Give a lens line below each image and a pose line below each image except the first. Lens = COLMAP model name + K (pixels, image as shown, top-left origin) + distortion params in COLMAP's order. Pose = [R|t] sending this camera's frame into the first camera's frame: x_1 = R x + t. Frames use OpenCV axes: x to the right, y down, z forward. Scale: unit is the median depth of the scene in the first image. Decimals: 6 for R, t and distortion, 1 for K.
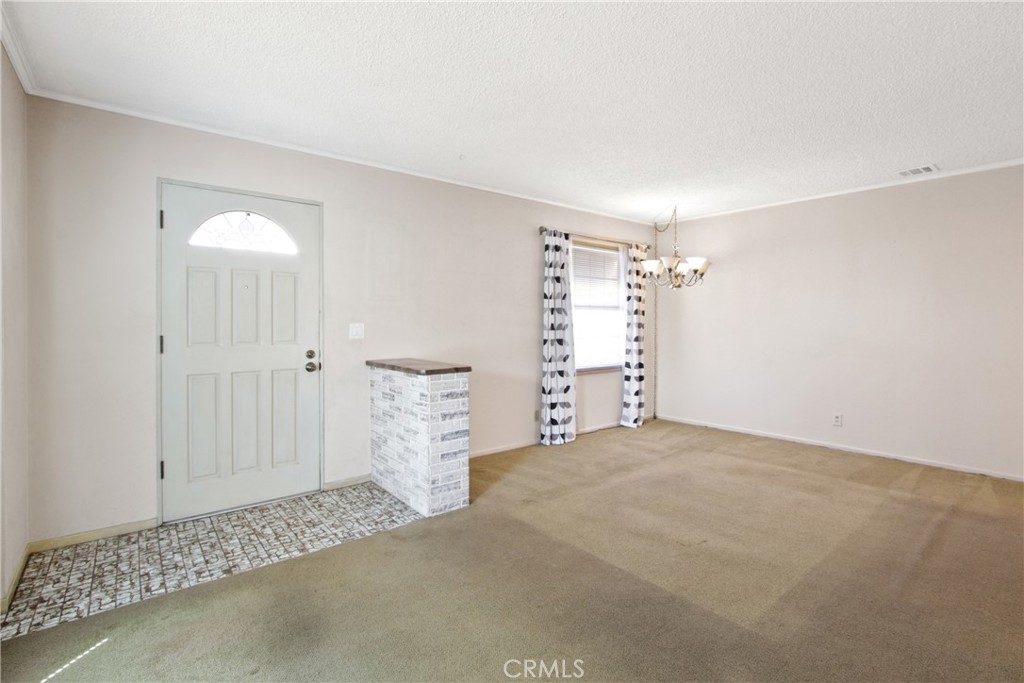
lens RADIAL K [[470.4, 0, 523.4], [0, 470.4, 323.7], [0, 0, 1]] dist [-0.019683, 0.004356]
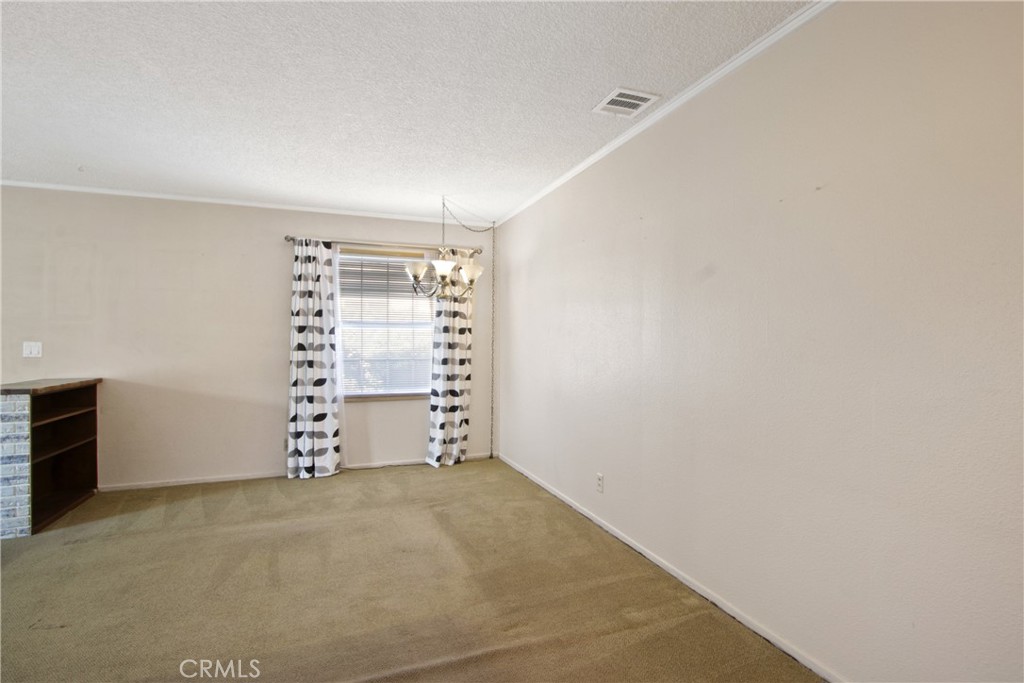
lens RADIAL K [[470.4, 0, 513.2], [0, 470.4, 343.3], [0, 0, 1]] dist [-0.019683, 0.004356]
pose [[0.948658, 0.002626, -0.316294, 0.722190], [-0.002291, 0.999996, 0.001431, -0.002367], [0.316297, -0.000634, 0.948660, 0.278405]]
